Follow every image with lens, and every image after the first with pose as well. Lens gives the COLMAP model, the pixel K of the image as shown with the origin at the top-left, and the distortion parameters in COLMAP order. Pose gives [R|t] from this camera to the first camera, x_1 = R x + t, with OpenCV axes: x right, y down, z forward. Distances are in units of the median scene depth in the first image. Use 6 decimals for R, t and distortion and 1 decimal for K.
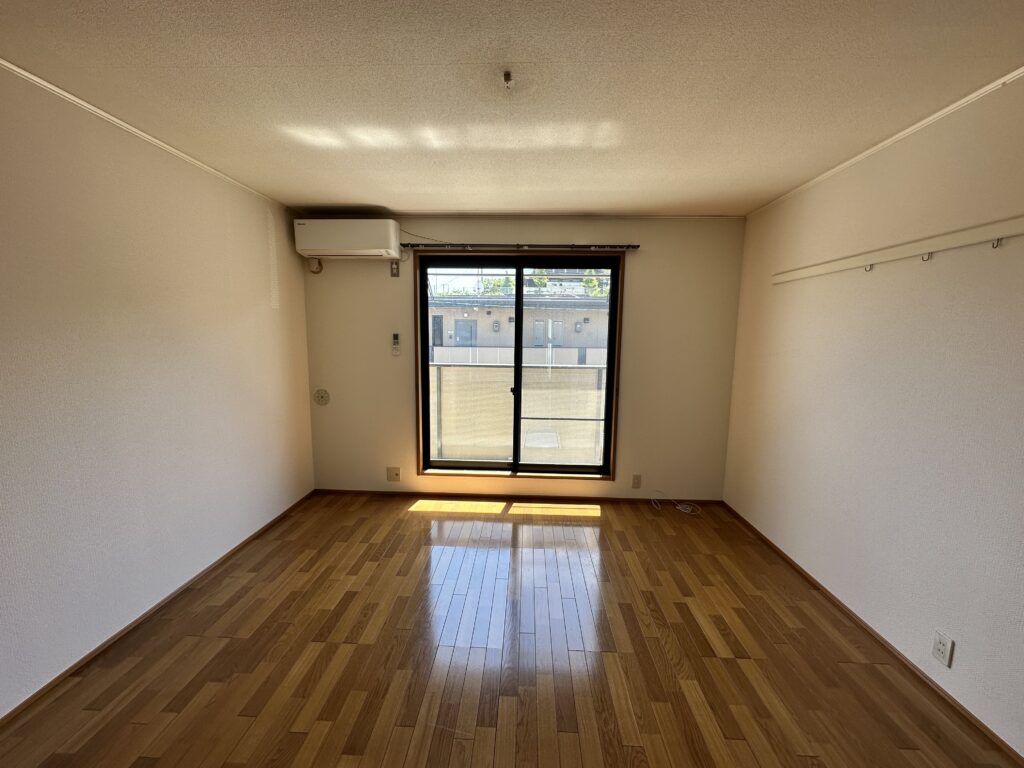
lens RADIAL K [[407.6, 0, 510.8], [0, 407.6, 383.7], [0, 0, 1]] dist [-0.005045, 0.000954]
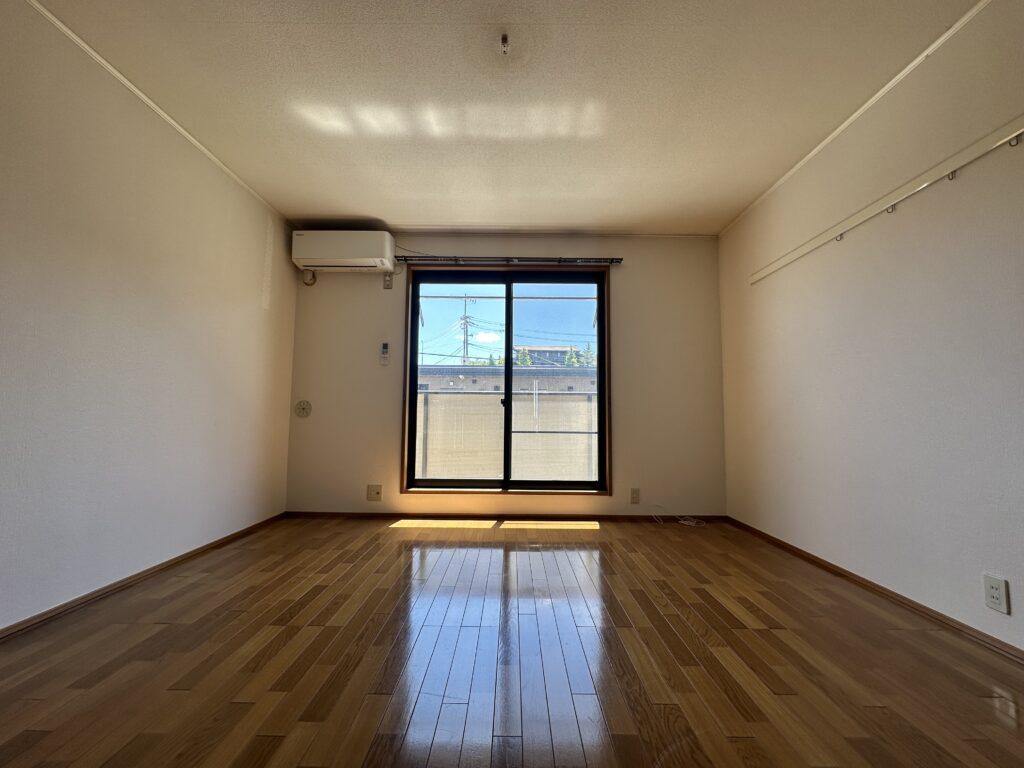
lens RADIAL K [[407.6, 0, 510.9], [0, 407.6, 383.9], [0, 0, 1]] dist [-0.005045, 0.000954]
pose [[0.999226, -0.000653, 0.039324, -0.016549], [0.008649, 0.979031, -0.203528, 0.189873], [-0.038367, 0.203711, 0.978279, 0.039663]]
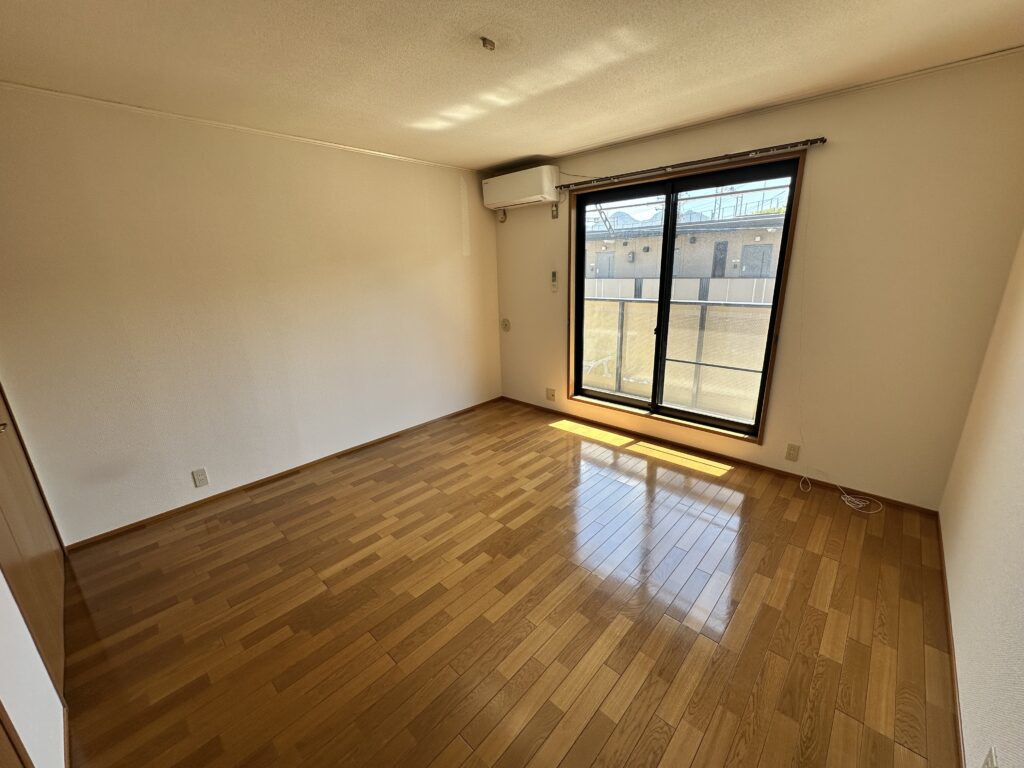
lens RADIAL K [[407.6, 0, 511.3], [0, 407.6, 383.9], [0, 0, 1]] dist [-0.005045, 0.000954]
pose [[0.755757, 0.148855, -0.637710, 0.413381], [-0.042791, 0.982966, 0.178734, -0.015211], [0.653453, -0.107791, 0.749253, 0.051049]]
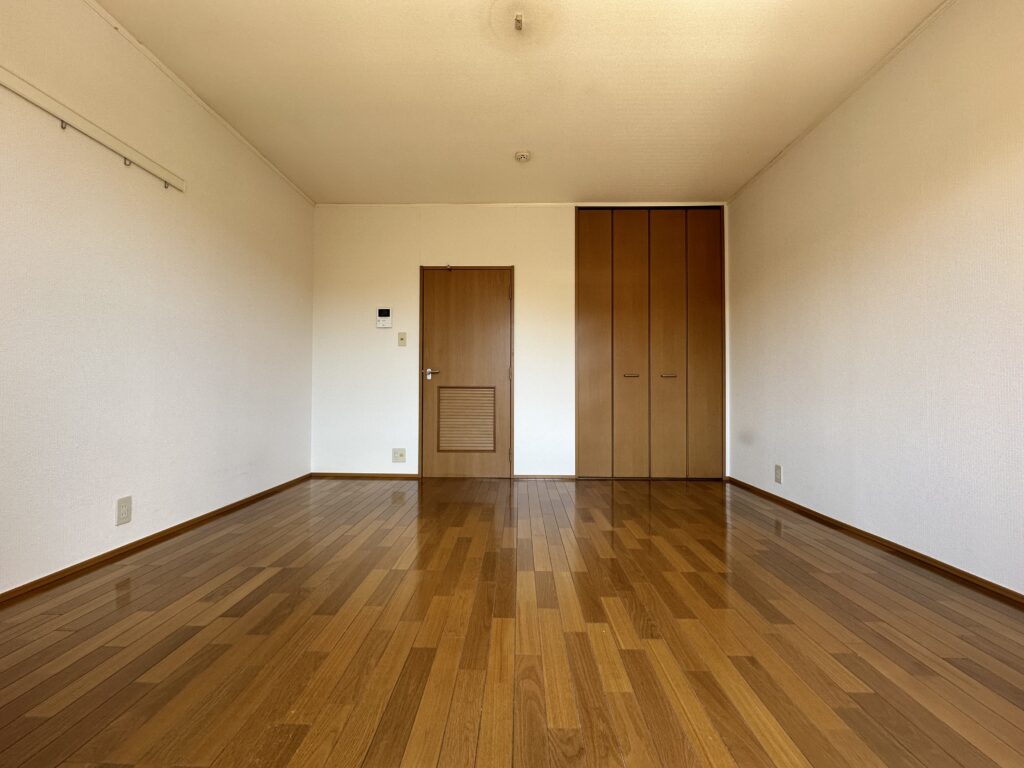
lens RADIAL K [[407.6, 0, 511.3], [0, 407.6, 384.4], [0, 0, 1]] dist [-0.005045, 0.000954]
pose [[-0.999615, -0.017703, -0.021368, 0.010700], [-0.019888, 0.994077, 0.106843, 0.082636], [0.019350, 0.107227, -0.994046, 1.067395]]
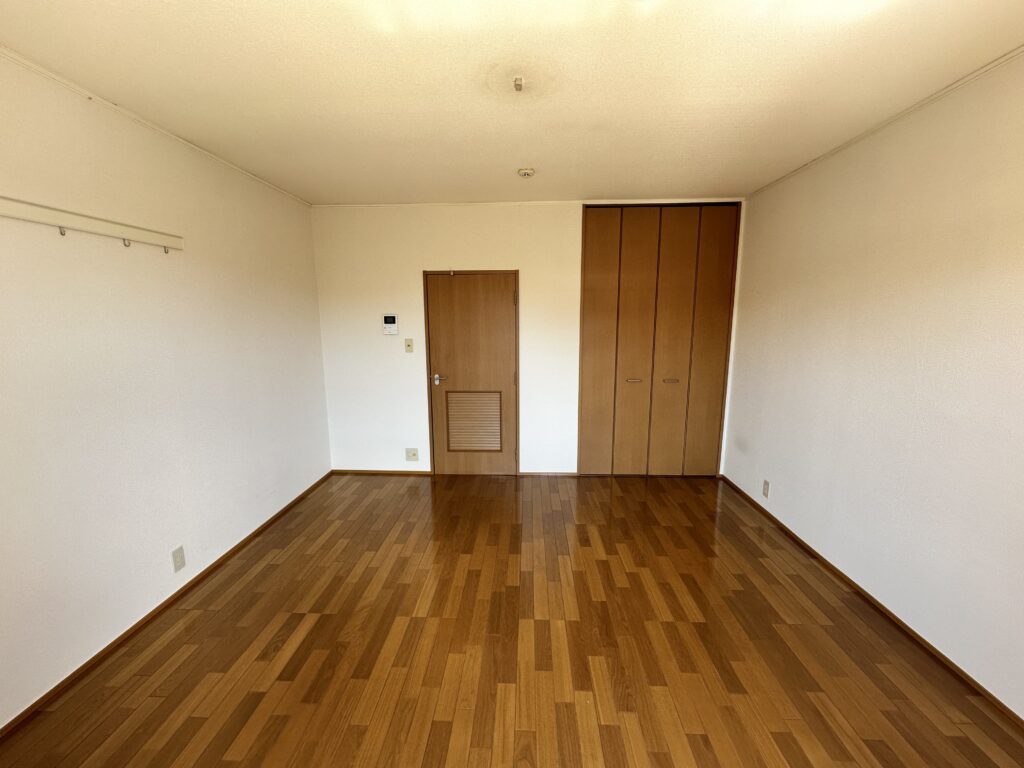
lens RADIAL K [[407.6, 0, 511.0], [0, 407.6, 384.2], [0, 0, 1]] dist [-0.005045, 0.000954]
pose [[-0.999962, -0.008690, -0.000377, 0.003427], [-0.008434, 0.958151, 0.286140, -0.134402], [-0.002125, 0.286133, -0.958188, 1.057183]]
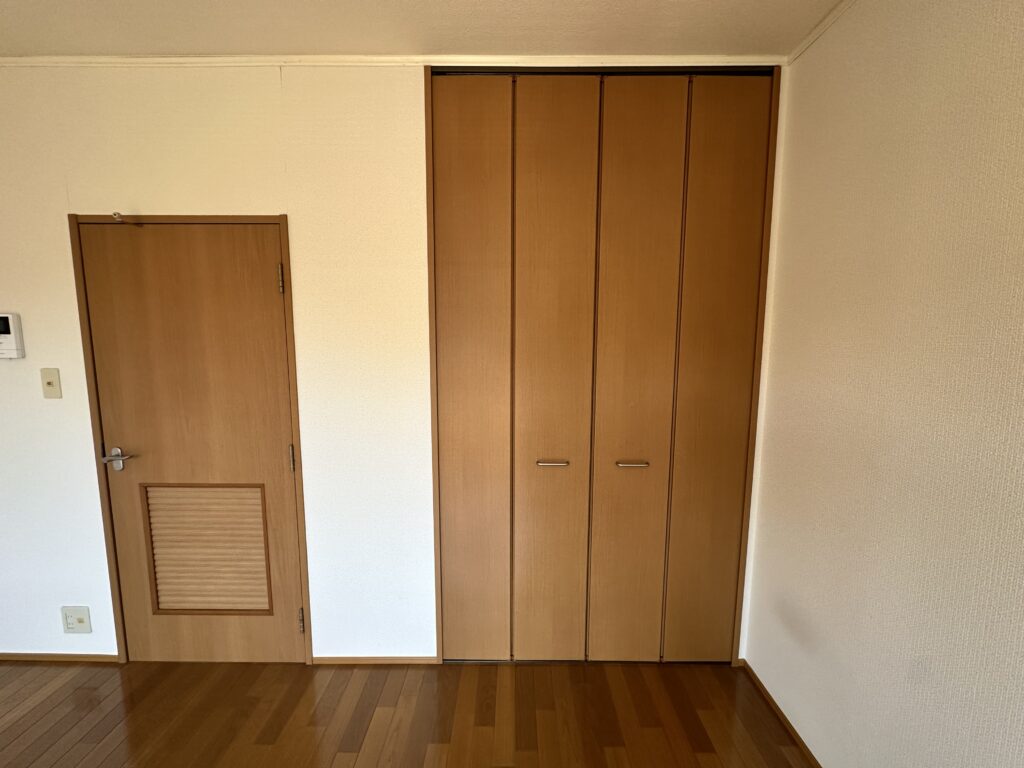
lens RADIAL K [[407.6, 0, 509.9], [0, 407.6, 380.4], [0, 0, 1]] dist [-0.005045, 0.000954]
pose [[-0.999135, -0.012876, -0.039539, -0.255477], [-0.021879, 0.971374, 0.236548, -0.047666], [0.035361, 0.237208, -0.970815, 0.461020]]
